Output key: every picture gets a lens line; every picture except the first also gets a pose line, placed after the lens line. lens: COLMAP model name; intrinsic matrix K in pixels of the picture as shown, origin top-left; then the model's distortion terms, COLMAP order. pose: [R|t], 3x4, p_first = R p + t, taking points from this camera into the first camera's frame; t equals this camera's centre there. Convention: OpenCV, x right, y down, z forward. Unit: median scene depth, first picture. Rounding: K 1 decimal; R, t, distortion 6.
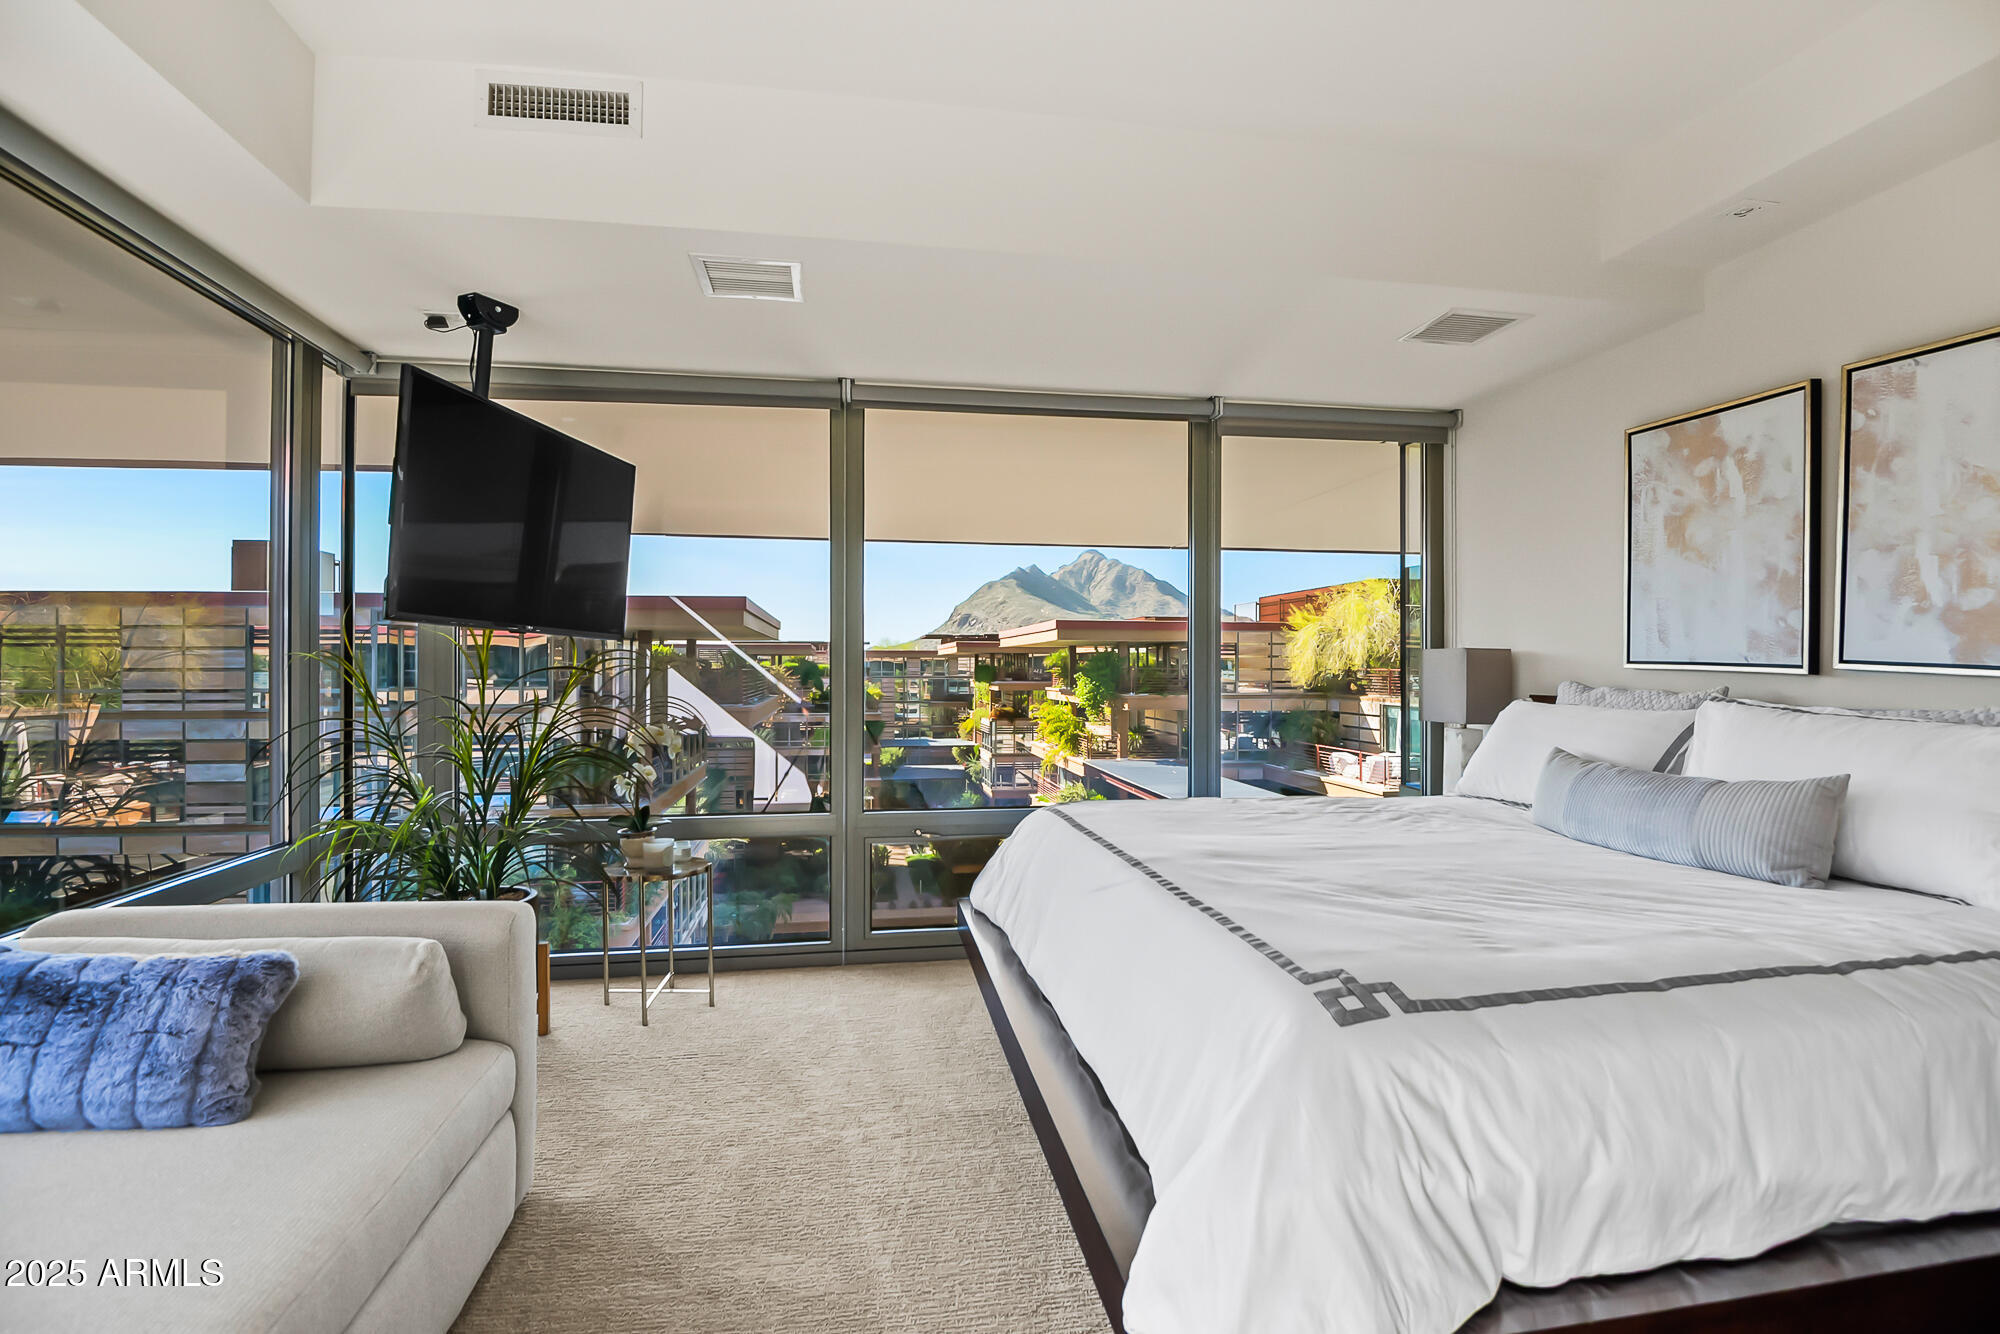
lens RADIAL K [[938.2, 0, 1000.0], [0, 938.2, 667.0], [0, 0, 1]] dist [0.004296, -0.023860]
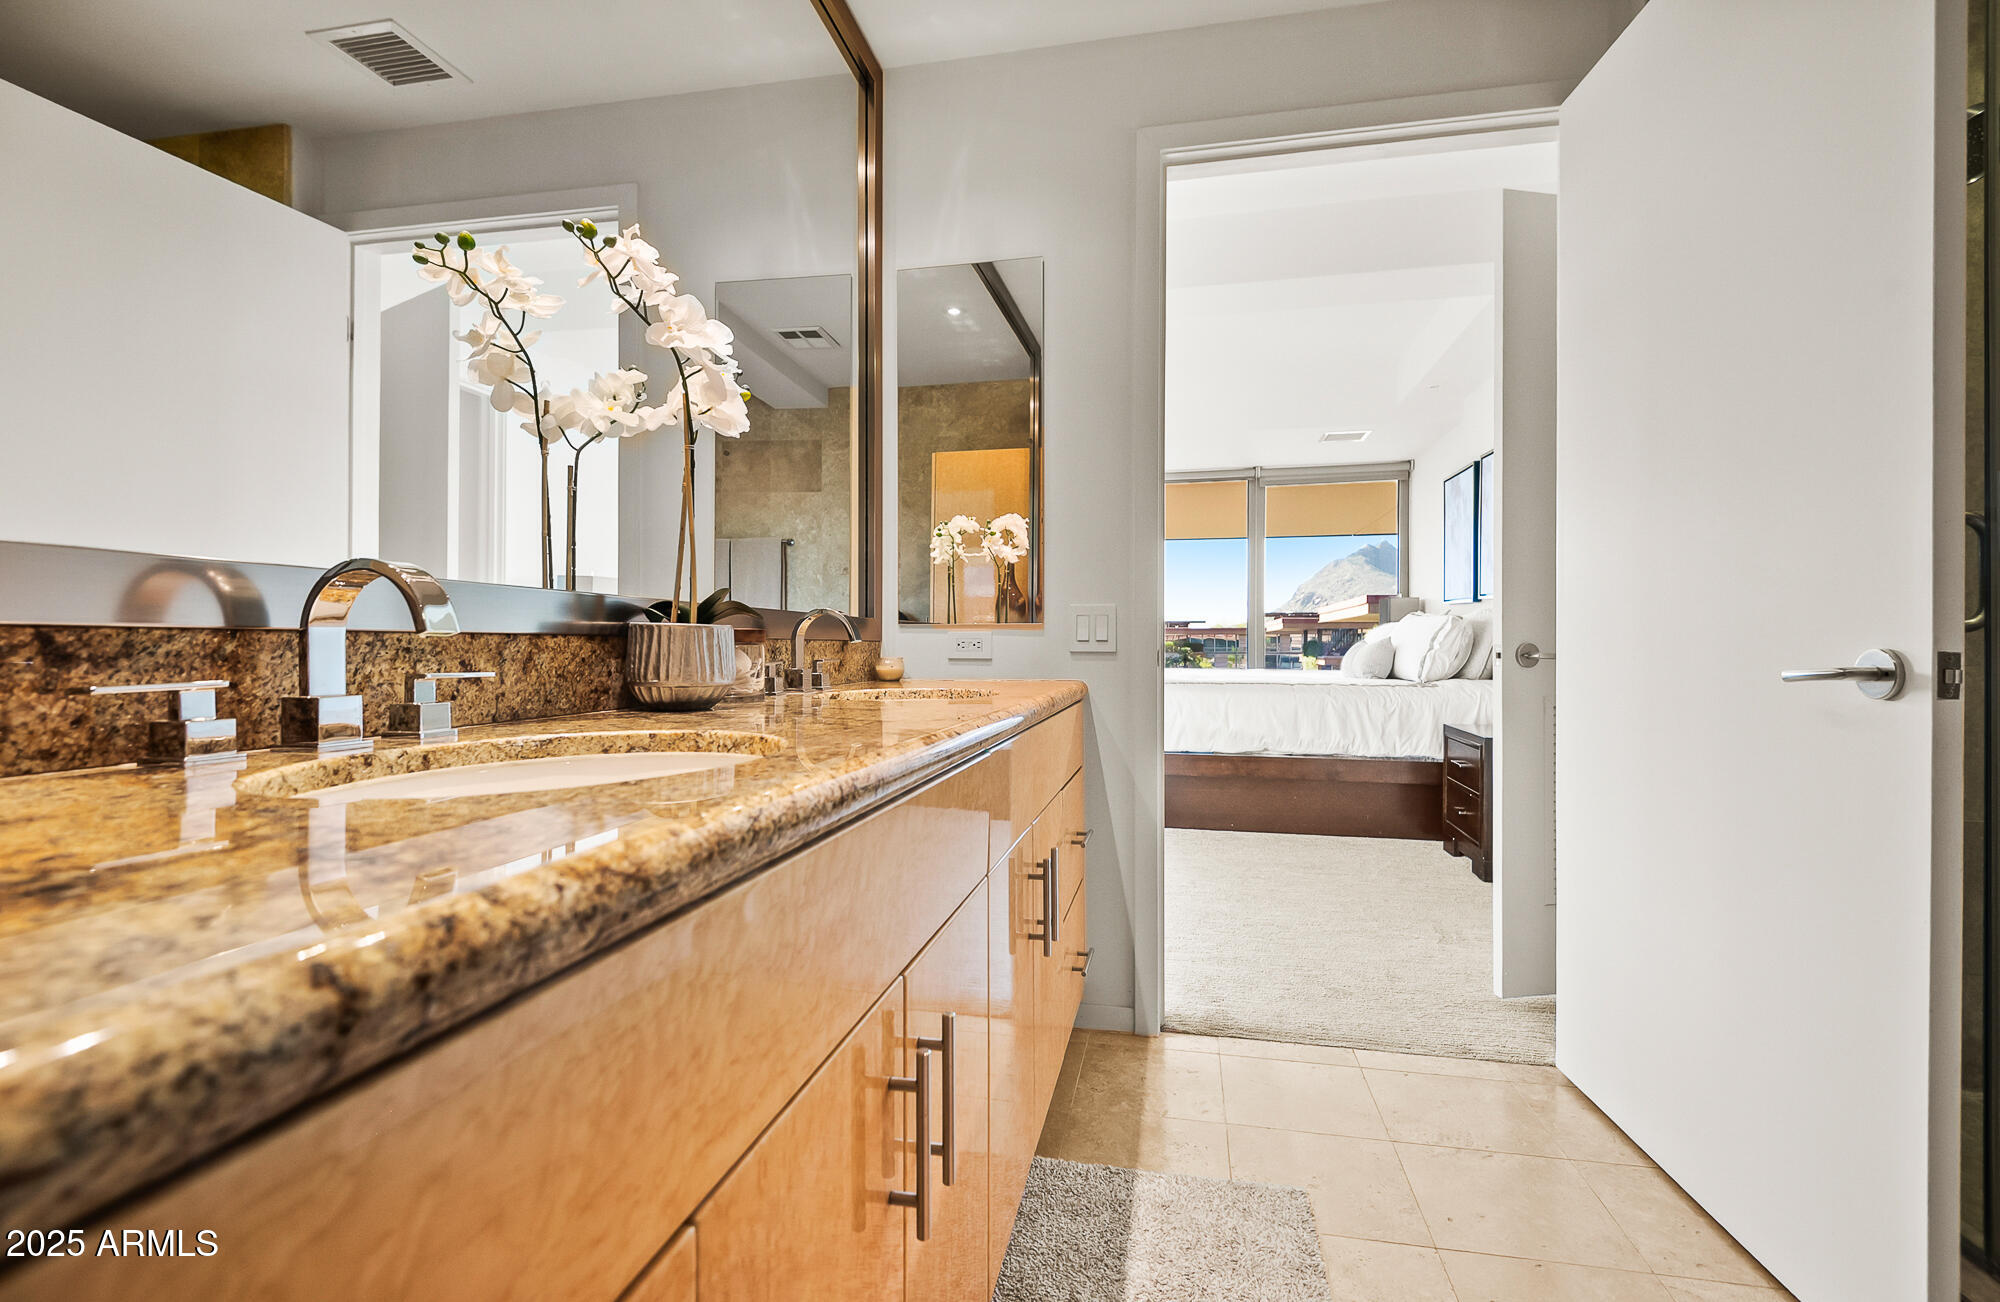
lens RADIAL K [[867.4, 0, 1000.0], [0, 867.4, 651.0], [0, 0, 1]] dist [0.064457, 0.000005]
pose [[0.929857, 0.000342, -0.367921, 0.402895], [0.001922, 0.999981, 0.005787, 0.068174], [0.367916, -0.006088, 0.929839, -0.820027]]
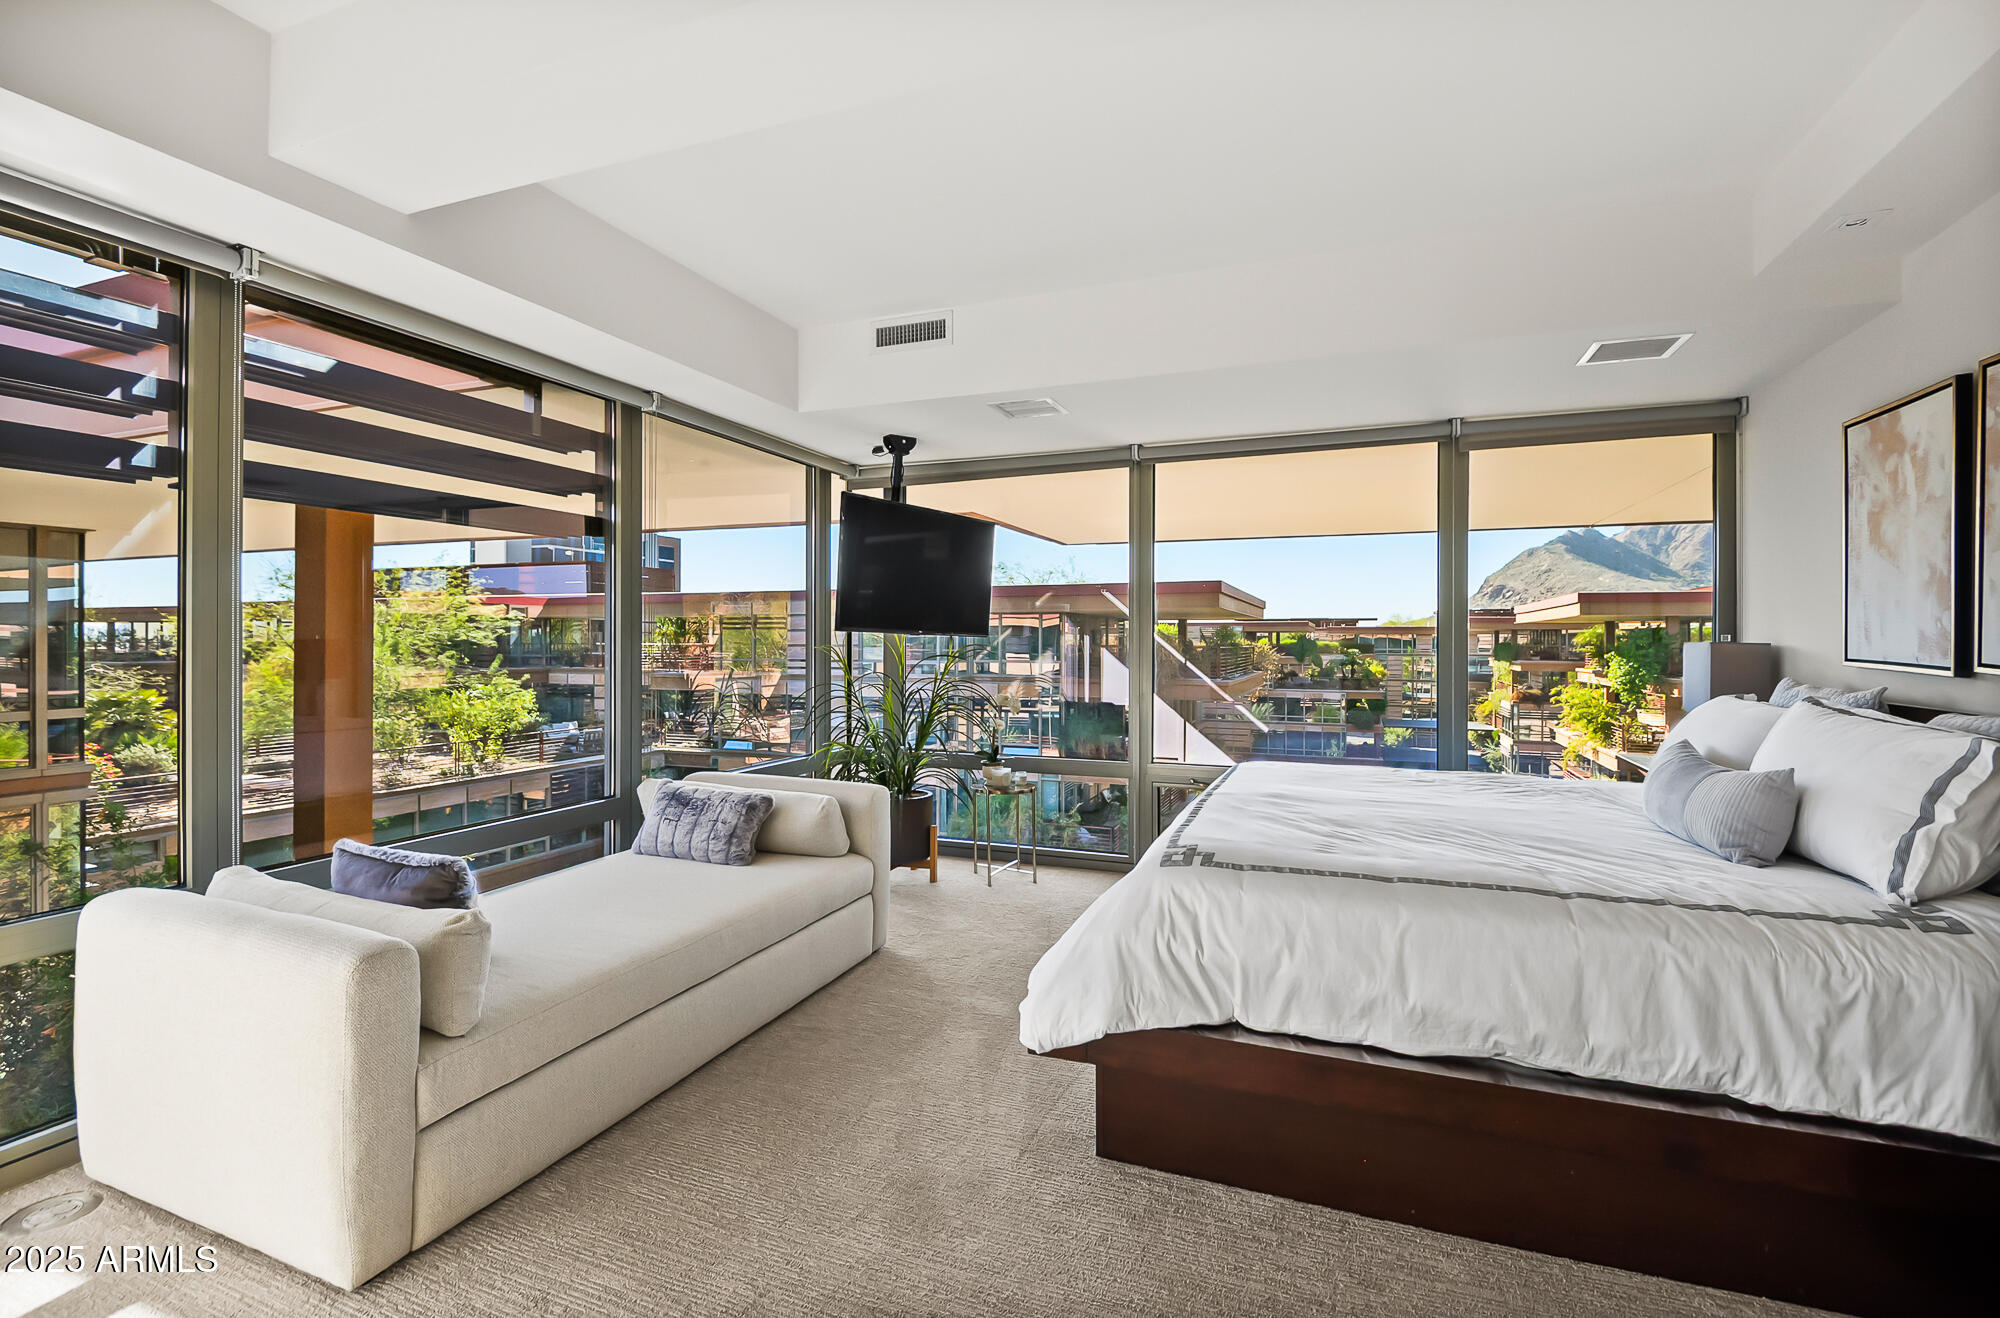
lens RADIAL K [[906.1, 0, 997.1], [0, 906.1, 647.8], [0, 0, 1]] dist [-0.001560, -0.001065]
pose [[0.856382, 0.004948, -0.516319, 0.329176], [-0.002353, 0.999981, 0.005680, -0.017440], [0.516338, -0.003650, 0.856377, -0.221769]]
